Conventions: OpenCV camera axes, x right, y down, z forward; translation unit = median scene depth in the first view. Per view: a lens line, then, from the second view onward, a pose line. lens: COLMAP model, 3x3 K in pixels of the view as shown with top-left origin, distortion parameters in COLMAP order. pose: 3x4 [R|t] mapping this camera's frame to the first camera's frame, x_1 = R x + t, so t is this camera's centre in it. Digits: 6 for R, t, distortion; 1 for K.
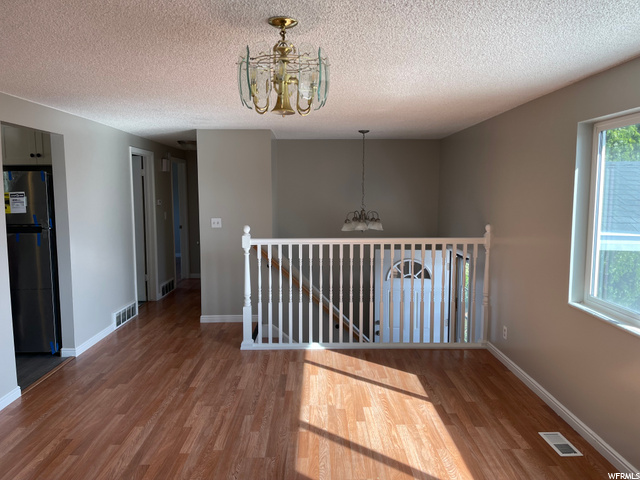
lens RADIAL K [[476.4, 0, 320.0], [0, 476.4, 240.0], [0, 0, 1]] dist [-0.001380, -0.009597]
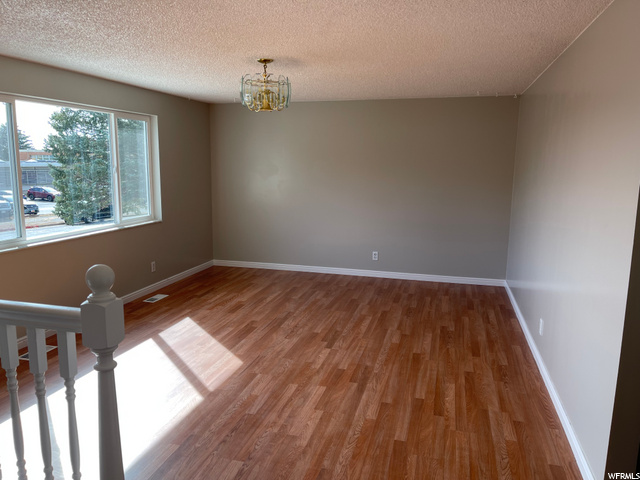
lens RADIAL K [[476.4, 0, 320.0], [0, 476.4, 240.0], [0, 0, 1]] dist [-0.001380, -0.009597]
pose [[-0.961632, -0.052415, 0.269289, -0.518664], [0.020288, 0.965305, 0.260337, -0.171120], [-0.273591, 0.255811, -0.927205, 1.796283]]
